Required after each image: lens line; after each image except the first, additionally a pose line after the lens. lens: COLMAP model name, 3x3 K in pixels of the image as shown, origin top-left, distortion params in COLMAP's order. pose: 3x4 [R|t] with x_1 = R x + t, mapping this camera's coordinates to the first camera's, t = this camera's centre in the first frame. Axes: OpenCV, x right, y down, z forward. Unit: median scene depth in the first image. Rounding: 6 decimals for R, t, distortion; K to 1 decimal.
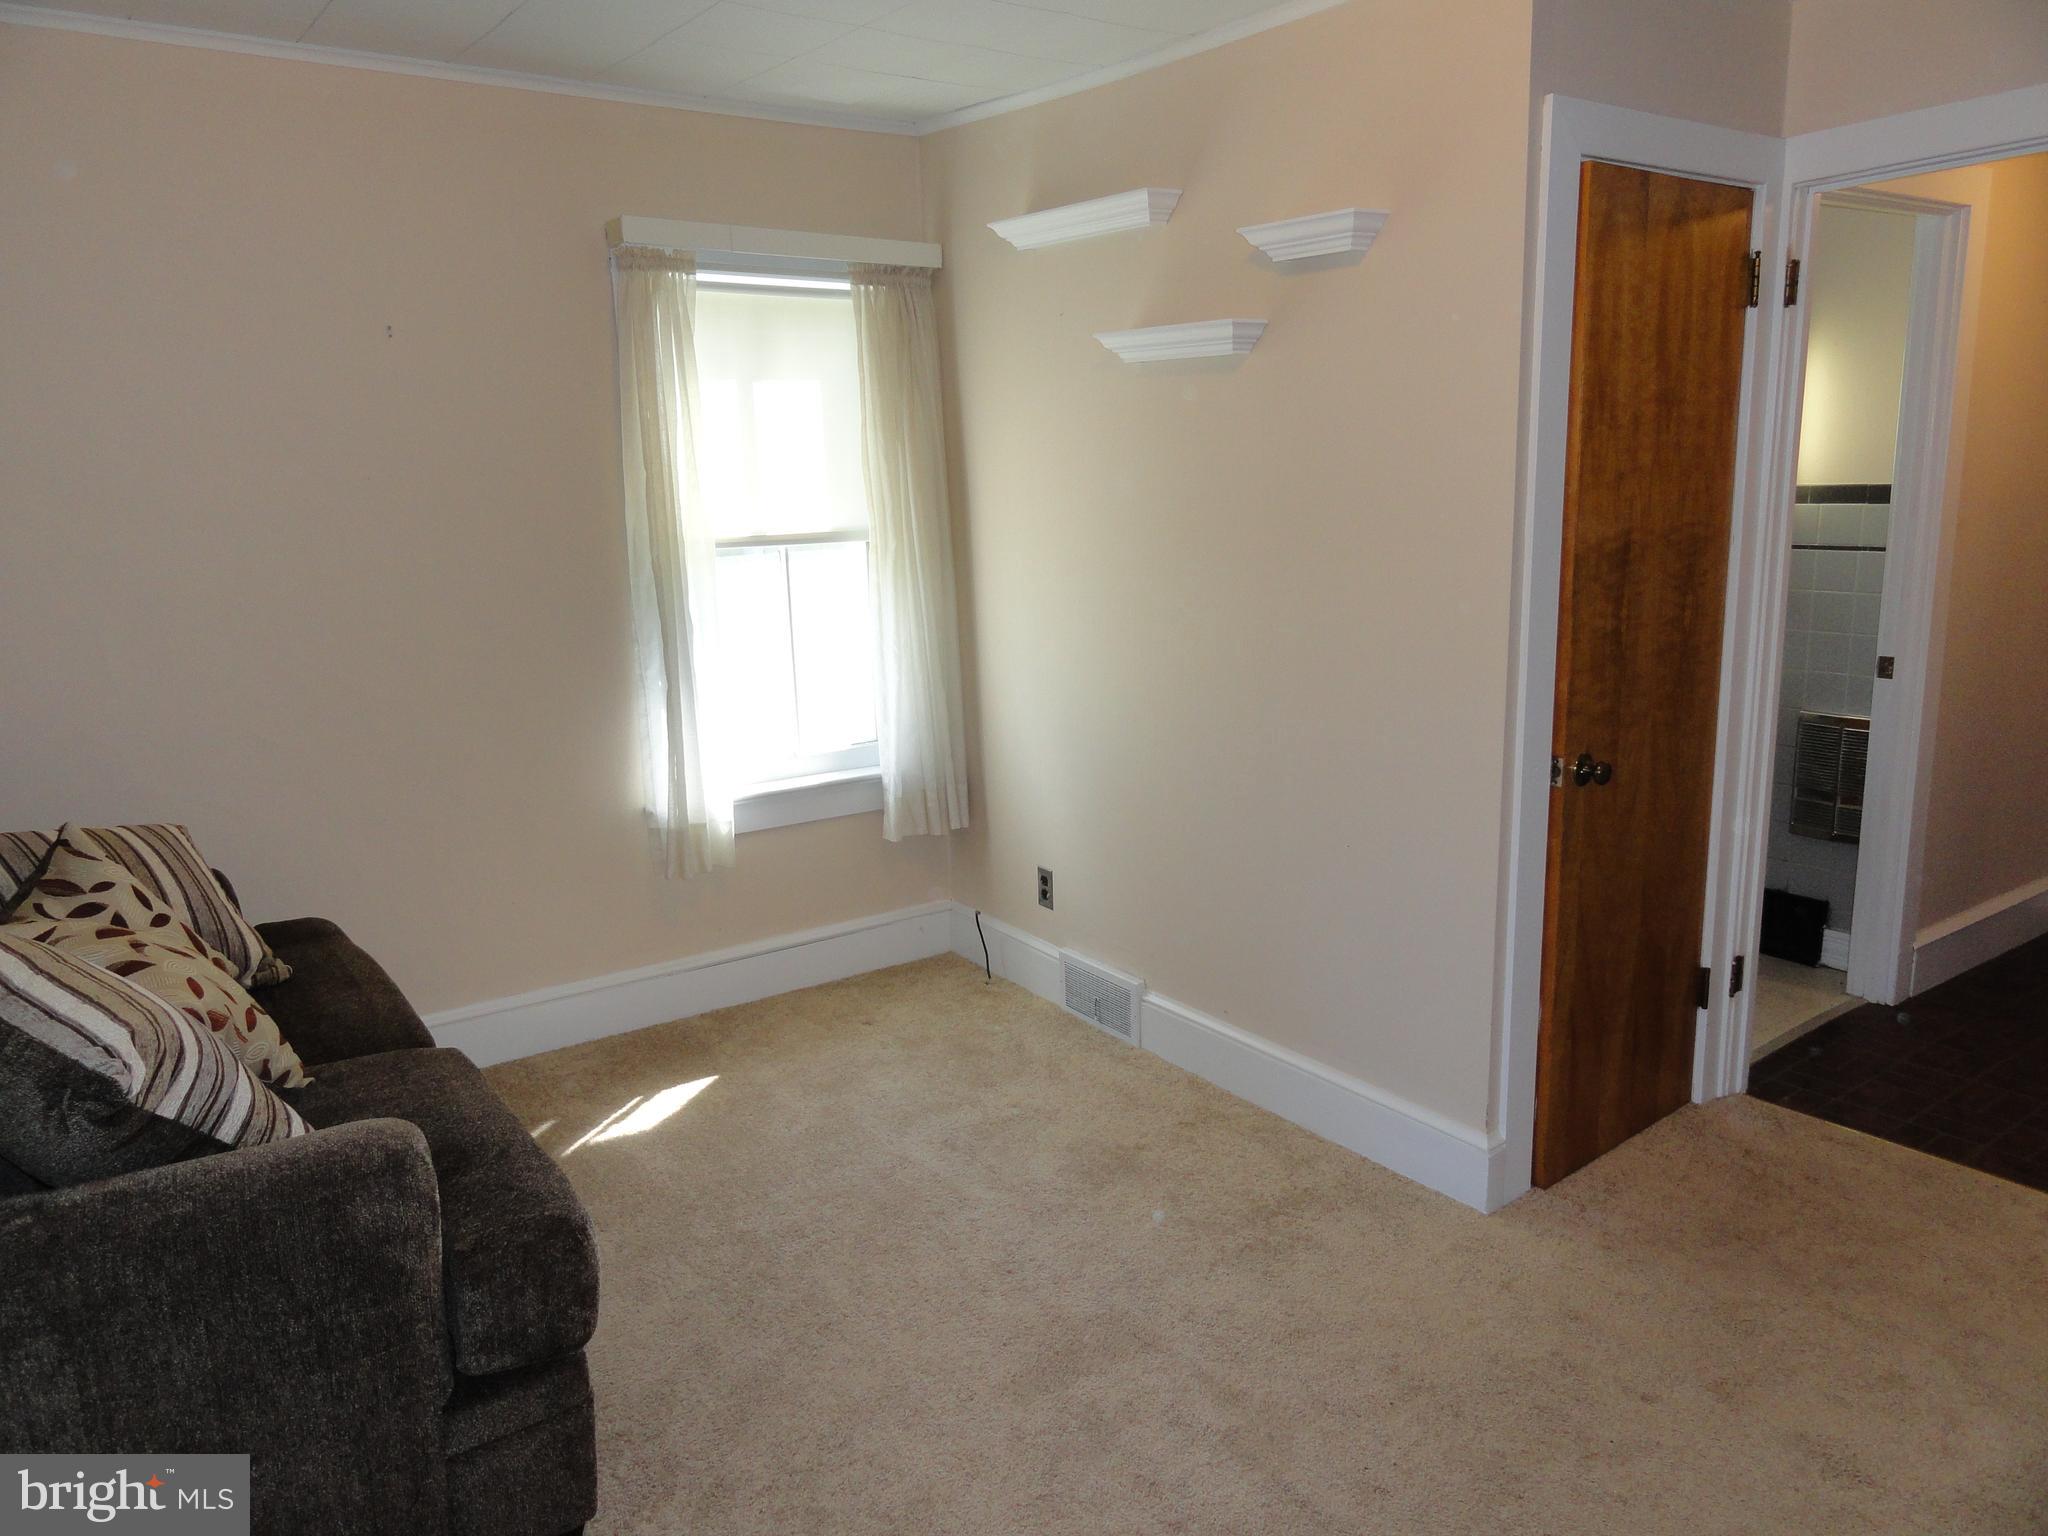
lens RADIAL K [[1425.8, 0, 1024.0], [0, 1425.8, 768.0], [0, 0, 1]] dist [-0.005751, 0.006078]
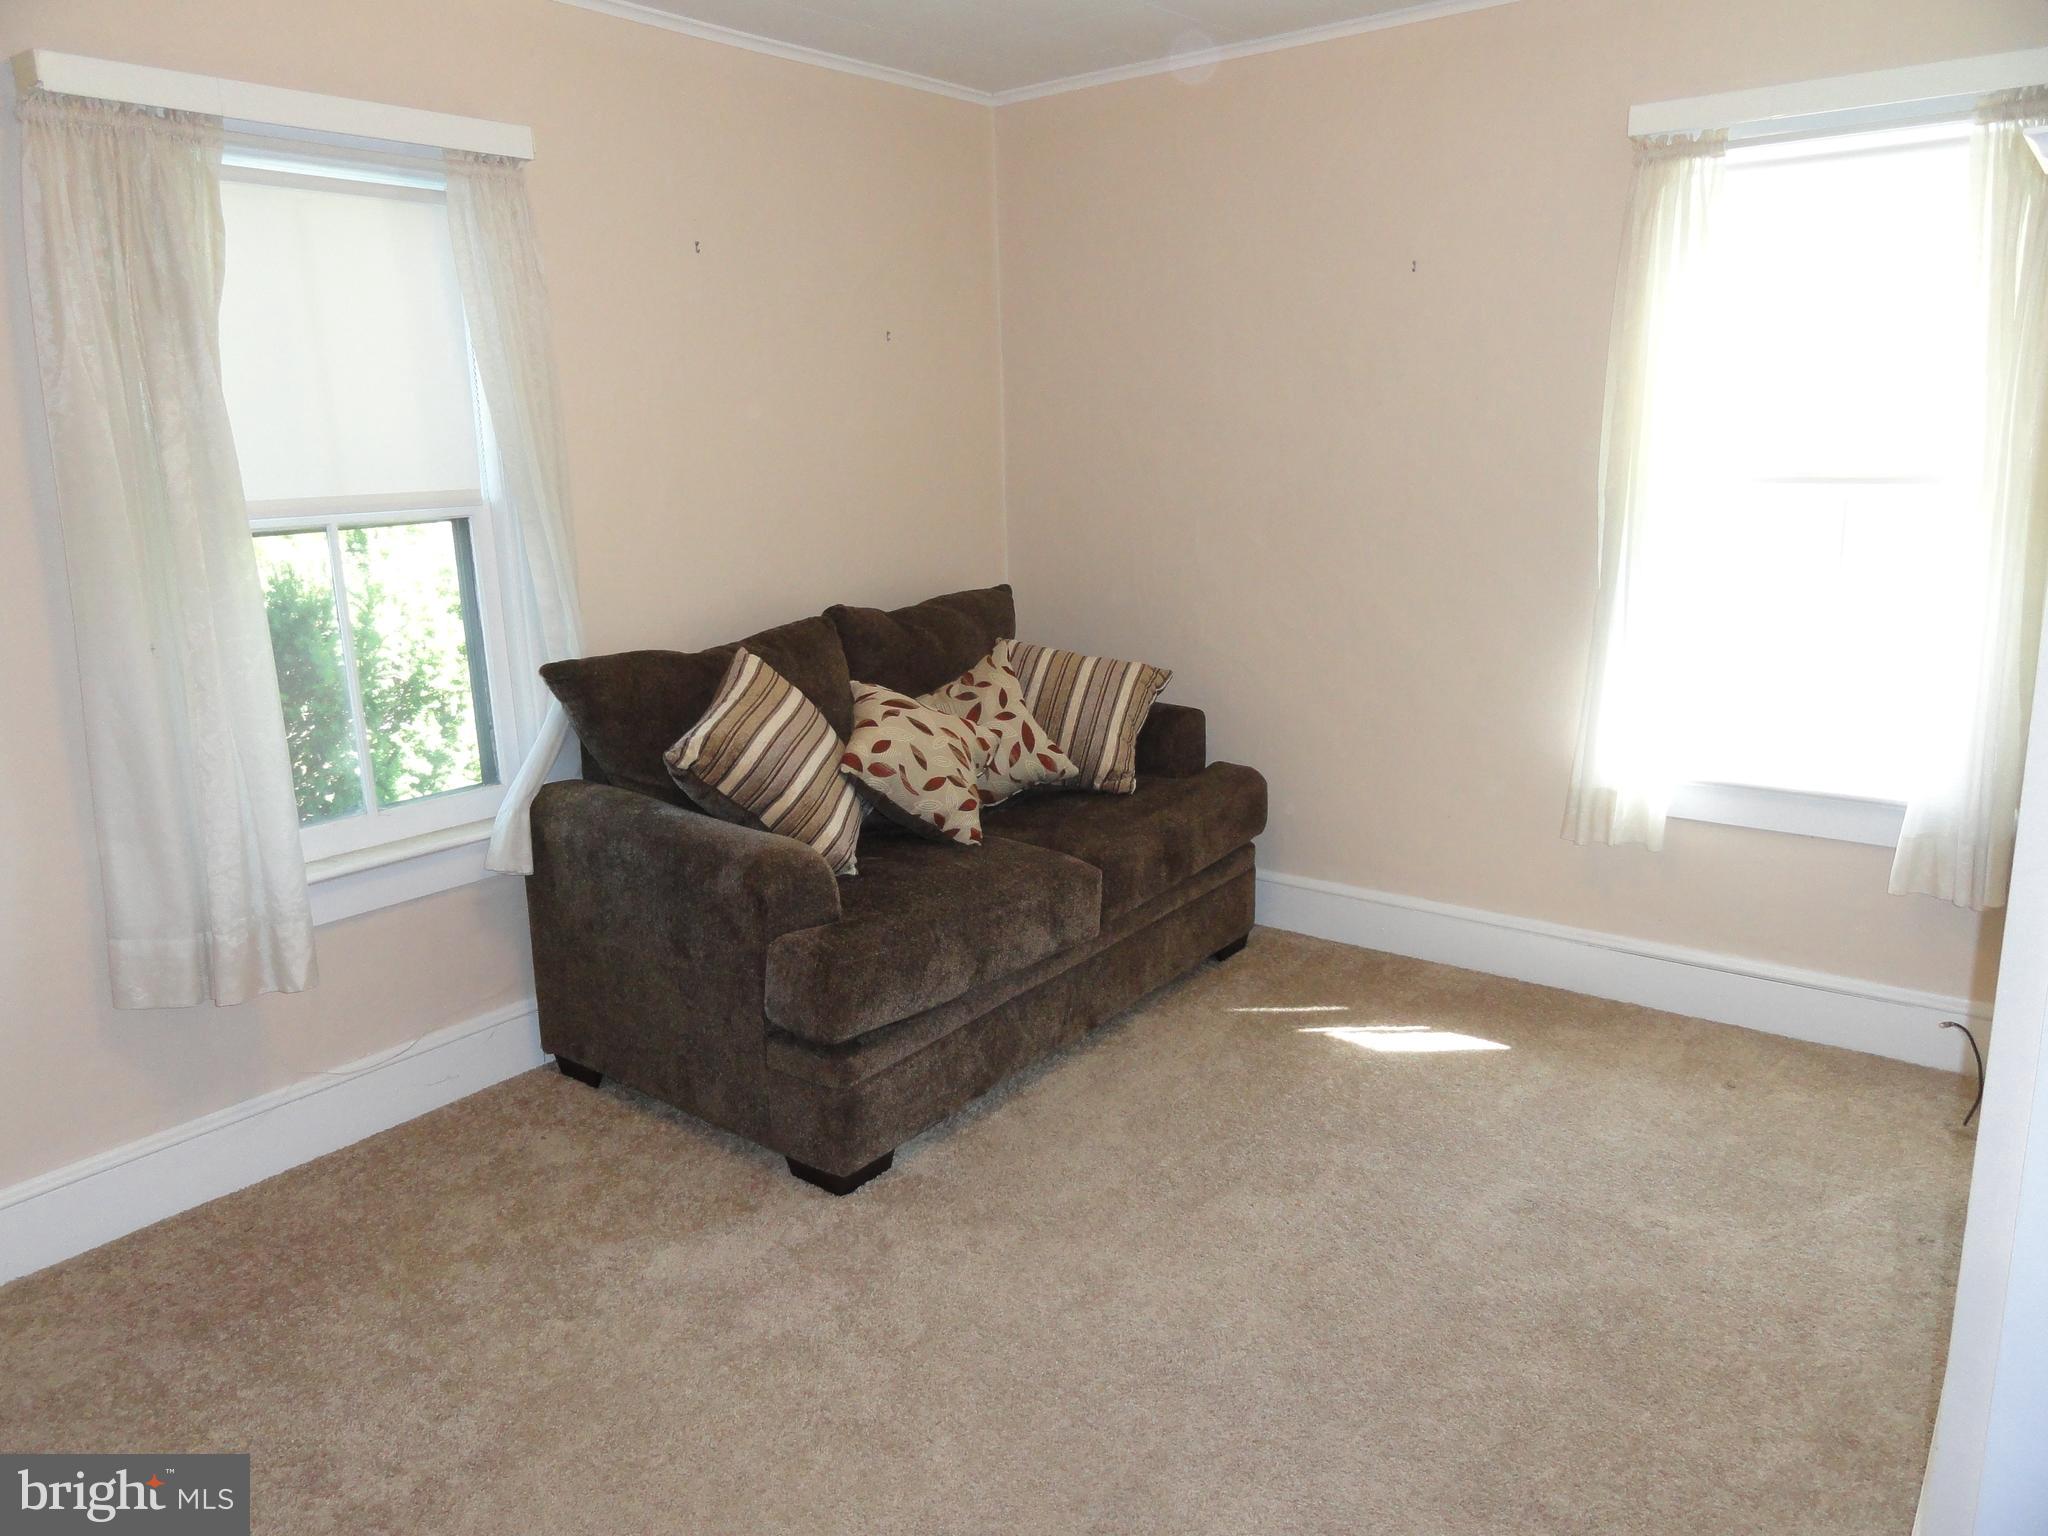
lens RADIAL K [[1425.8, 0, 1024.0], [0, 1425.8, 768.0], [0, 0, 1]] dist [-0.005751, 0.006078]
pose [[0.280903, 0.235703, -0.930343, 0.525718], [-0.176964, 0.965473, 0.191172, -0.084360], [0.943280, 0.110936, 0.312915, 0.385993]]
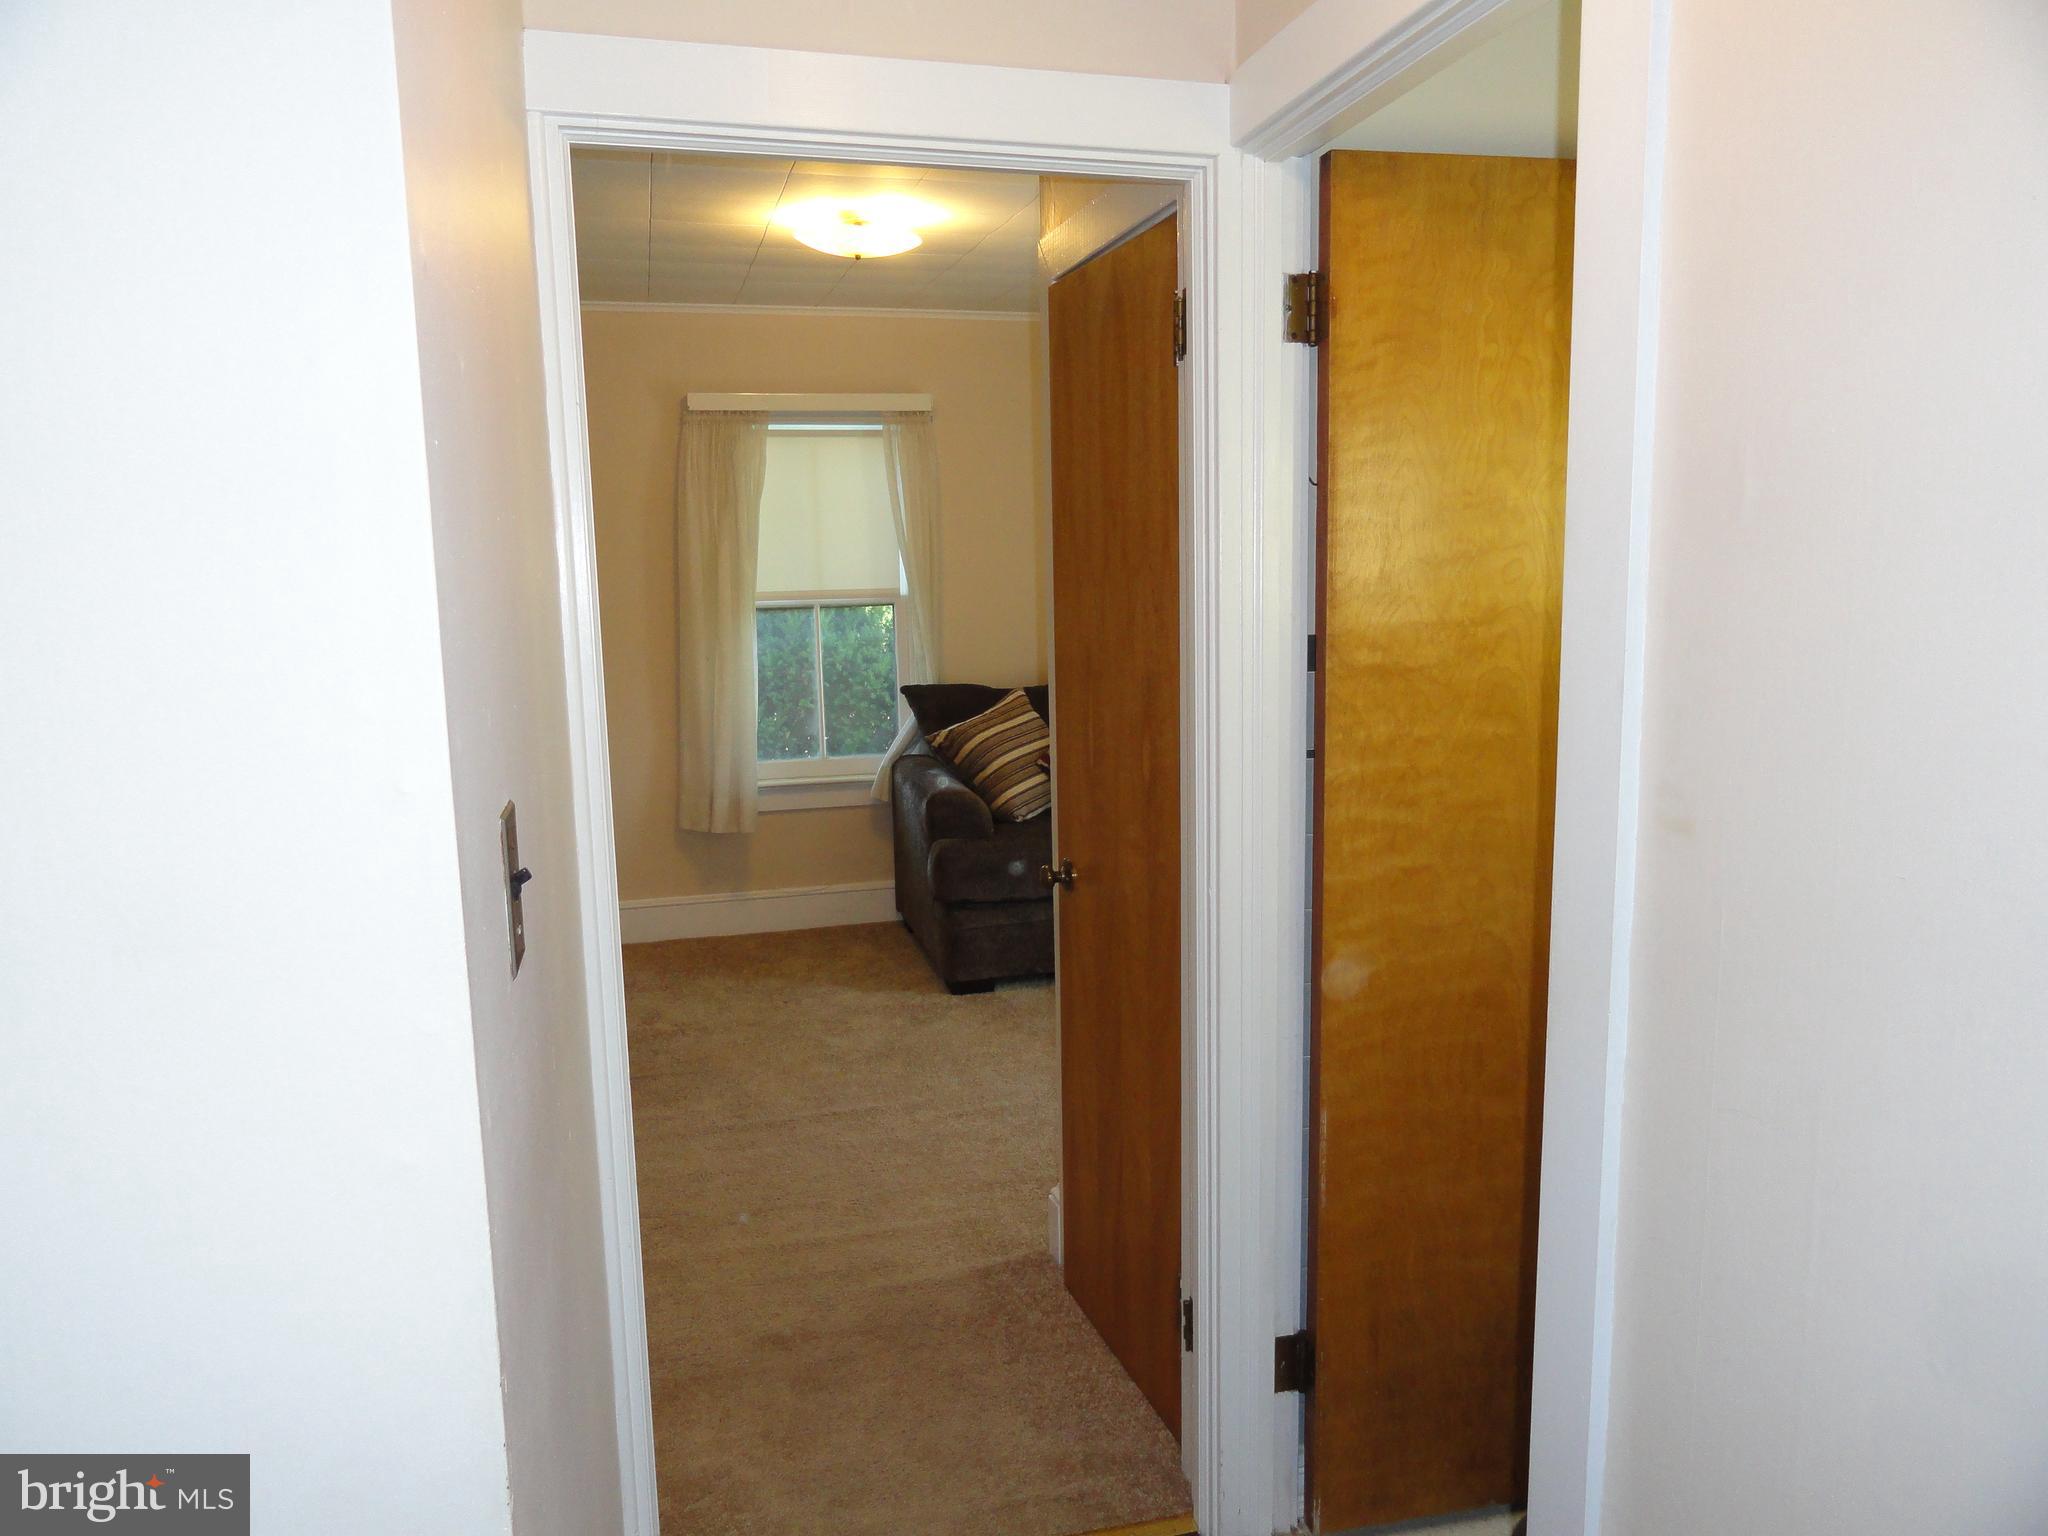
lens RADIAL K [[1425.8, 0, 1024.0], [0, 1425.8, 768.0], [0, 0, 1]] dist [-0.005751, 0.006078]
pose [[-0.347197, 0.174745, -0.921368, 1.035709], [-0.163950, 0.956045, 0.243102, -0.245181], [0.923350, 0.235463, -0.303286, 1.002313]]
